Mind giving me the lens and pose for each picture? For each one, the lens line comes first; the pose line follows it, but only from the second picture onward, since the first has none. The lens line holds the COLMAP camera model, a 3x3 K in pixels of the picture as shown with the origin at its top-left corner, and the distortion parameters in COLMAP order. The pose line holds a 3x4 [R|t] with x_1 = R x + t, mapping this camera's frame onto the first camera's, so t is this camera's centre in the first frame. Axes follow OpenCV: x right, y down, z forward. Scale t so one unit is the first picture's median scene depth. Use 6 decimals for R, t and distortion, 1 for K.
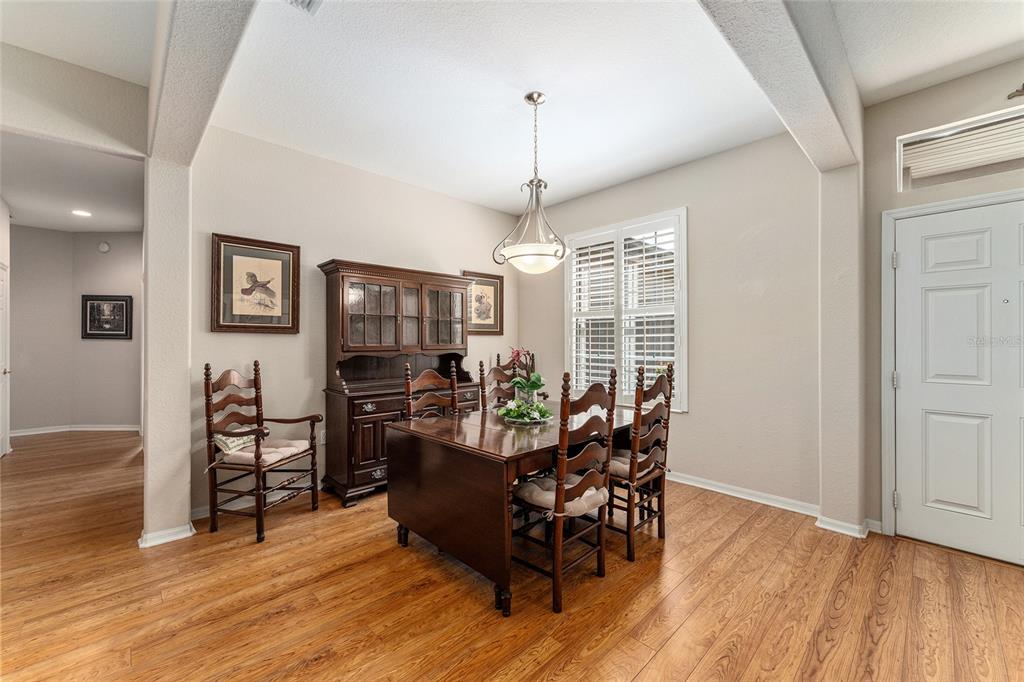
lens RADIAL K [[407.2, 0, 511.3], [0, 407.2, 340.5], [0, 0, 1]] dist [-0.002147, -0.000606]
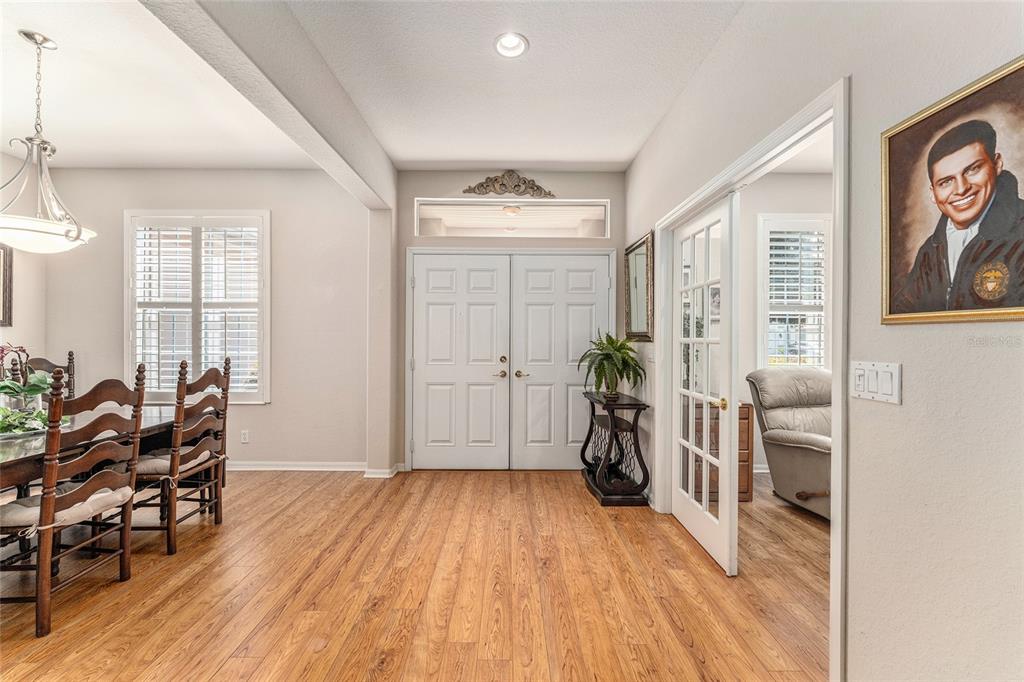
lens RADIAL K [[407.2, 0, 511.6], [0, 407.2, 338.7], [0, 0, 1]] dist [-0.002147, -0.000606]
pose [[0.686739, 0.002819, 0.726898, 0.132161], [-0.006993, 0.999972, 0.002729, -0.000179], [-0.726870, -0.006957, 0.686740, -0.278704]]
